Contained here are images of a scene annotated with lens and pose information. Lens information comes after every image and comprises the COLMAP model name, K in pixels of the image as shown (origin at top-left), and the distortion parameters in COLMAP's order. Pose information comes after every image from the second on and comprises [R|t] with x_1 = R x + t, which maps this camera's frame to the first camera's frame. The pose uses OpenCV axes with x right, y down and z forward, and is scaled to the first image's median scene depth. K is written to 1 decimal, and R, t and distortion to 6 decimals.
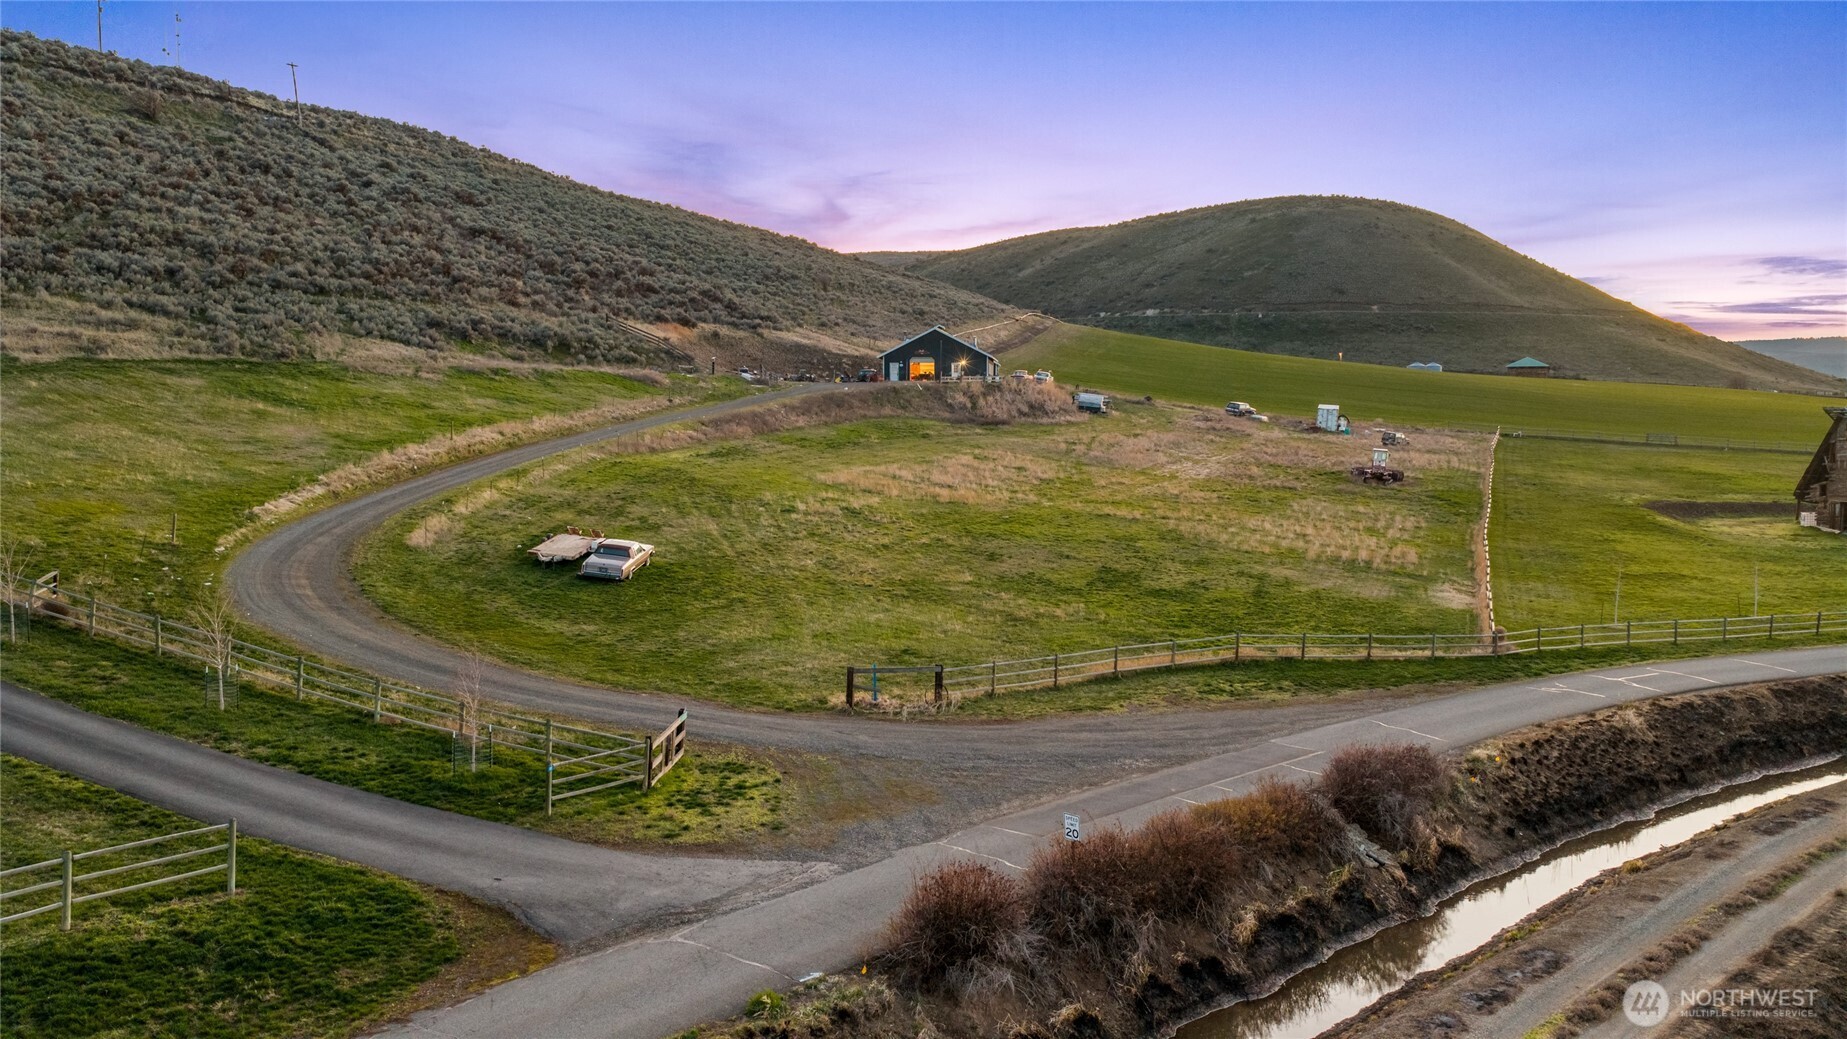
lens RADIAL K [[1536.2, 0, 929.6], [0, 1536.2, 512.8], [0, 0, 1]] dist [0.022458, -0.051370]
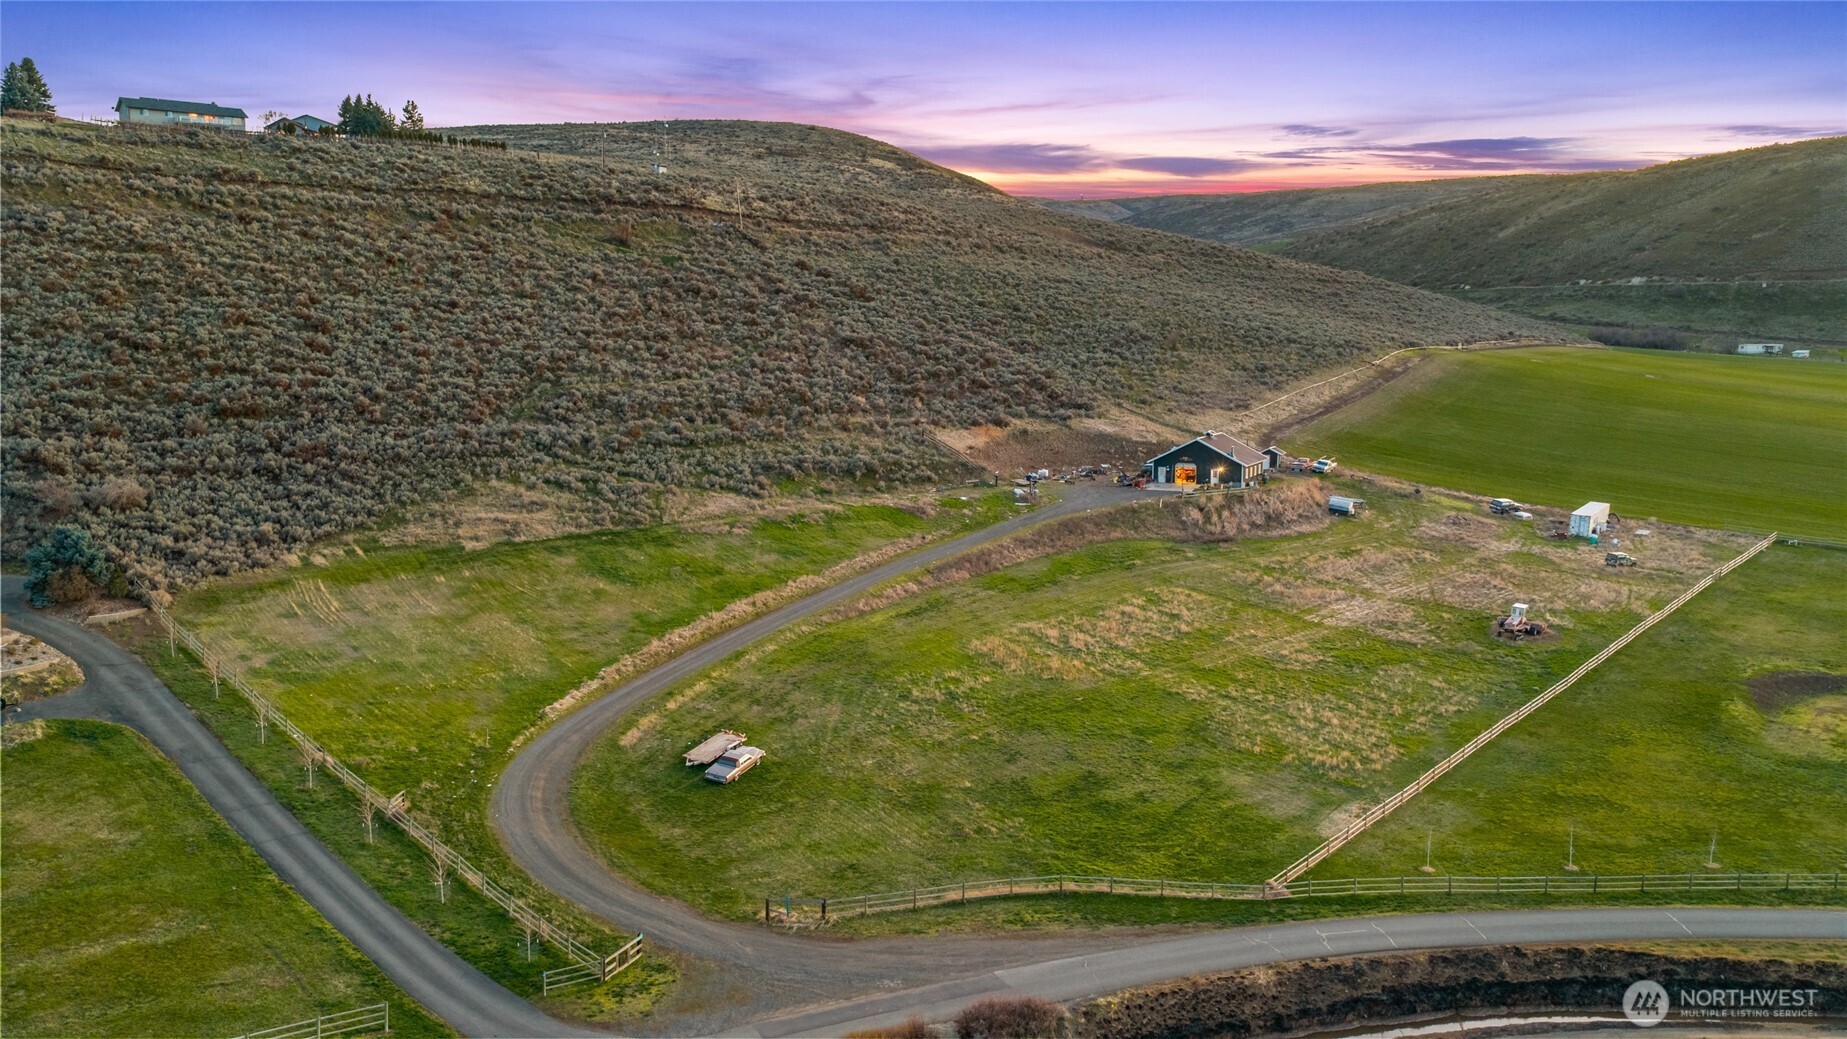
lens RADIAL K [[1536.2, 0, 911.6], [0, 1536.2, 518.6], [0, 0, 1]] dist [0.022458, -0.051370]
pose [[0.938926, 0.050445, -0.340402, 0.201012], [-0.028446, 0.997189, 0.069315, -0.135977], [0.342942, -0.055399, 0.937722, -0.172862]]
